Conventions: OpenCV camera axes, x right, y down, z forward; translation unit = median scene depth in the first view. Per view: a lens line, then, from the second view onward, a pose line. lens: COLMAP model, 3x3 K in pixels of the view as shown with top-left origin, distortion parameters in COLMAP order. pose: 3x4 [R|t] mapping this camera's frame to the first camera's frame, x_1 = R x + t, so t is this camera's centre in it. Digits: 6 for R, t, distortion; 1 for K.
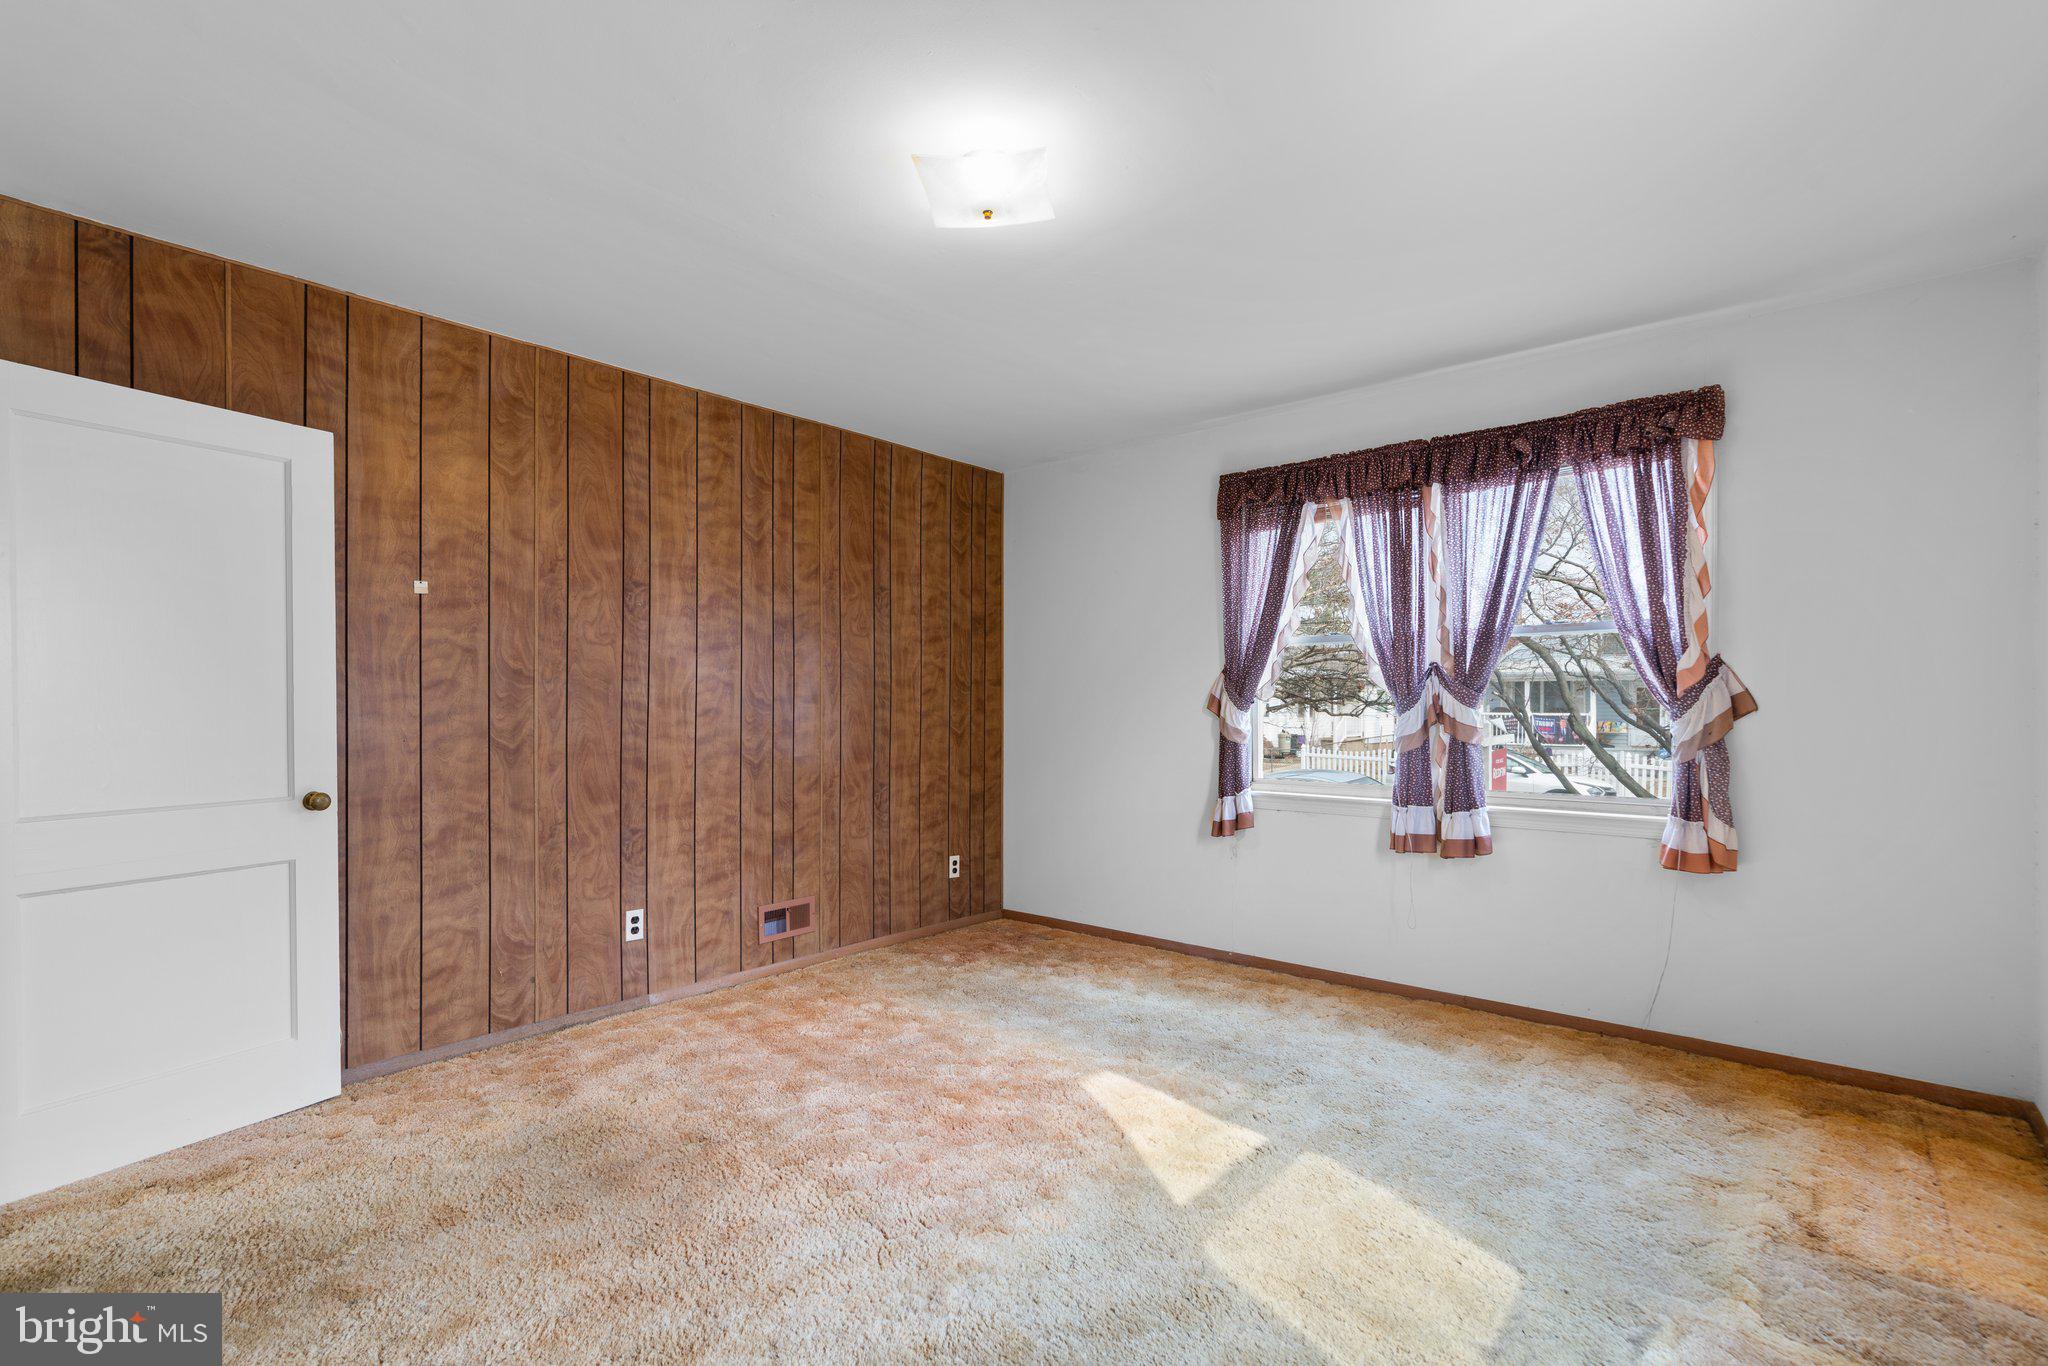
lens RADIAL K [[936.2, 0, 1023.5], [0, 936.2, 706.9], [0, 0, 1]] dist [-0.003945, 0.000004]
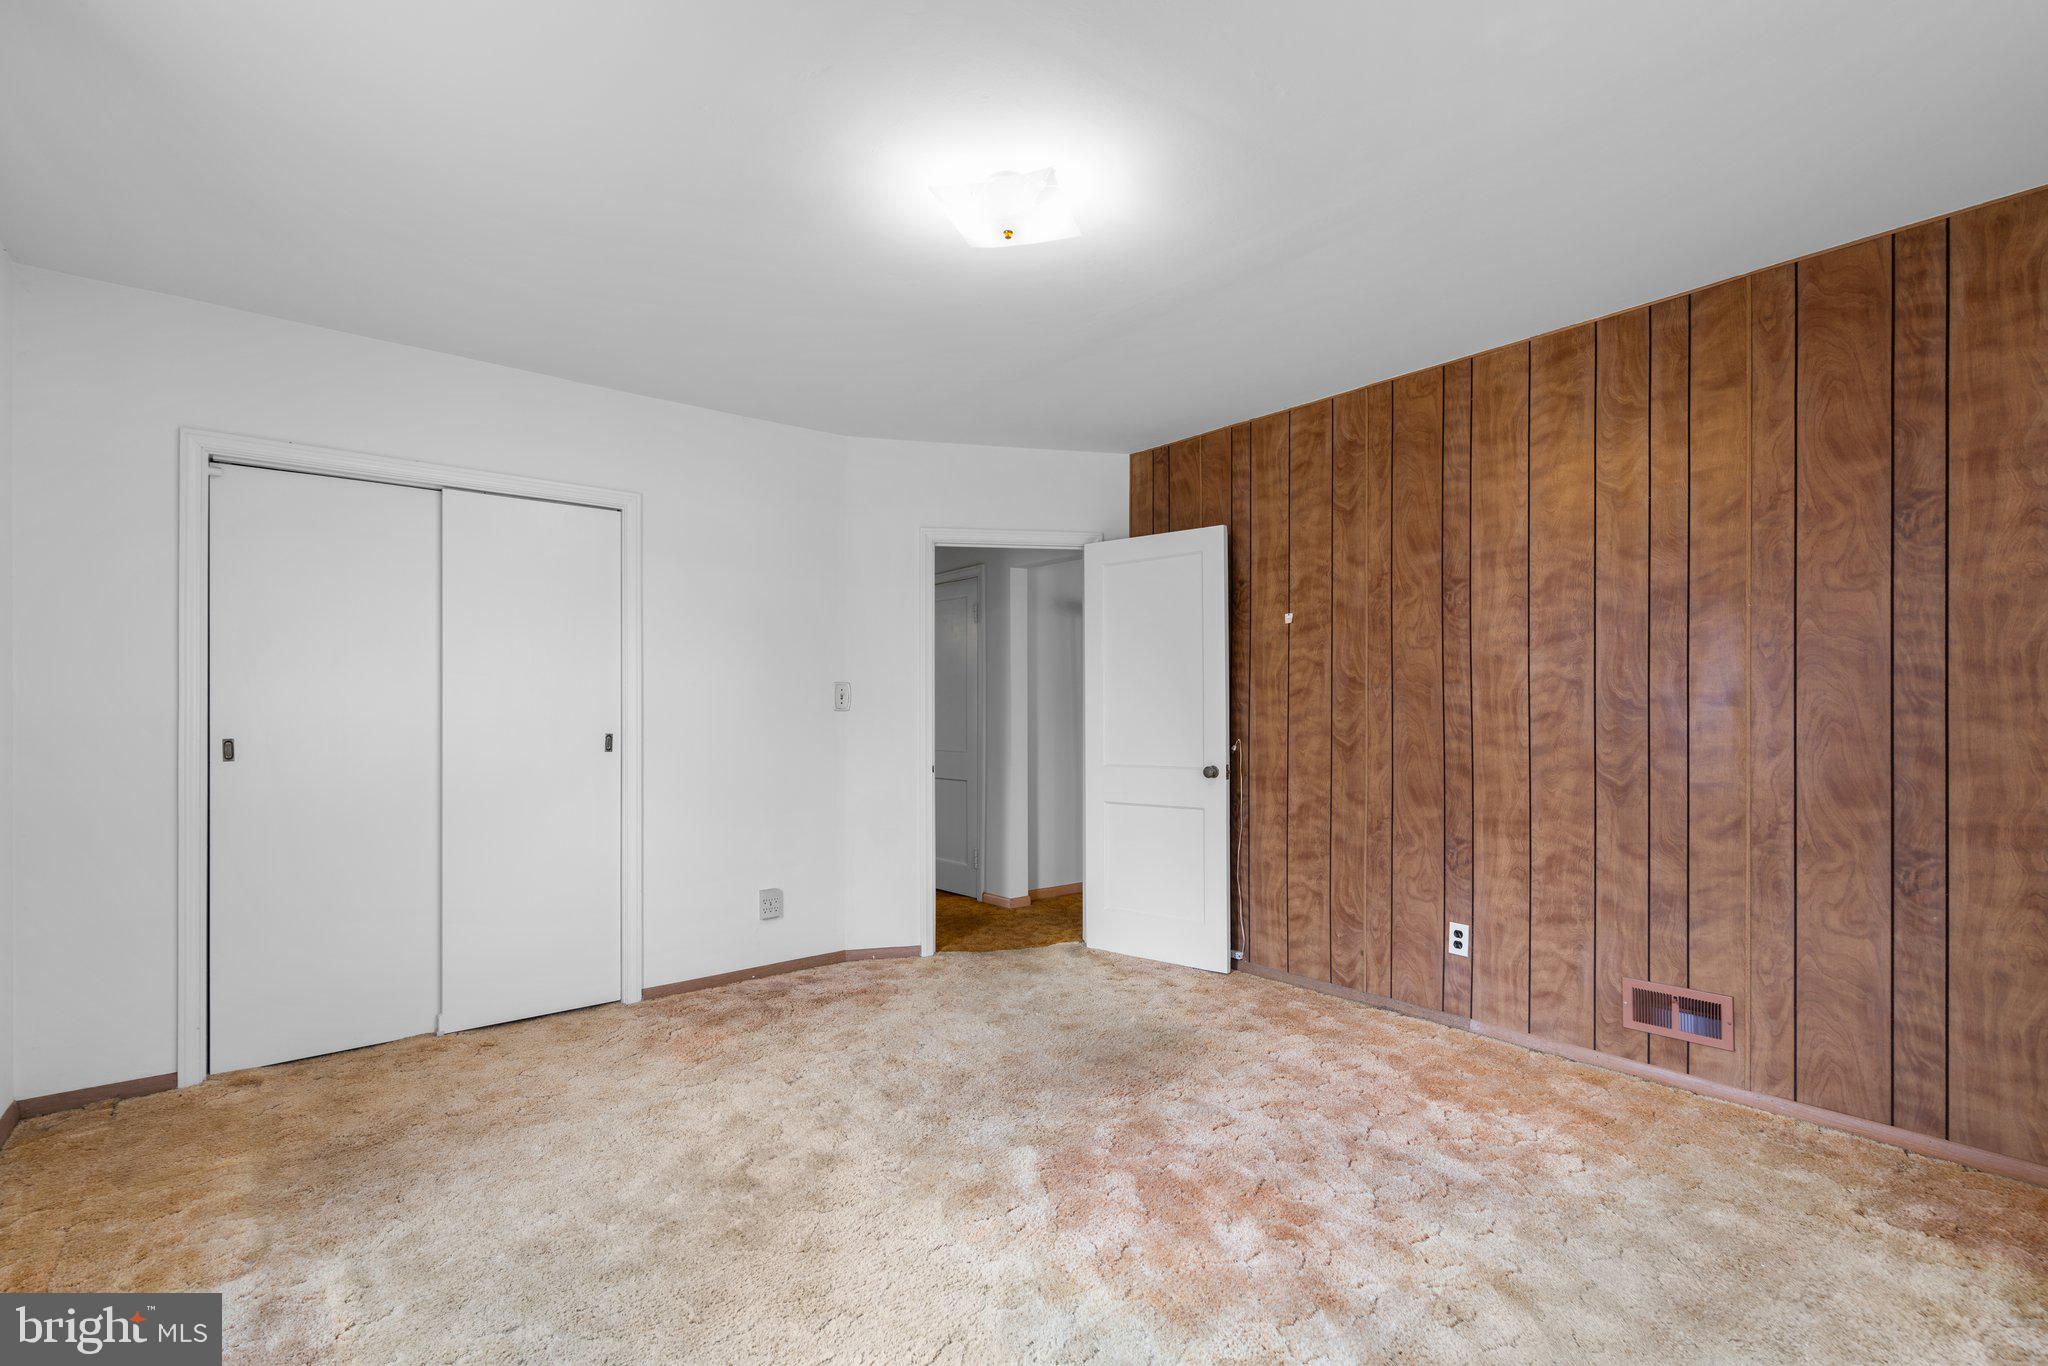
lens RADIAL K [[973.4, 0, 1019.4], [0, 973.4, 706.3], [0, 0, 1]] dist [0.000582, 0.000233]
pose [[-0.195141, -0.001607, -0.980774, 0.622763], [-0.001003, 0.999998, -0.001439, -0.002064], [0.980775, 0.000703, -0.195142, 0.729162]]
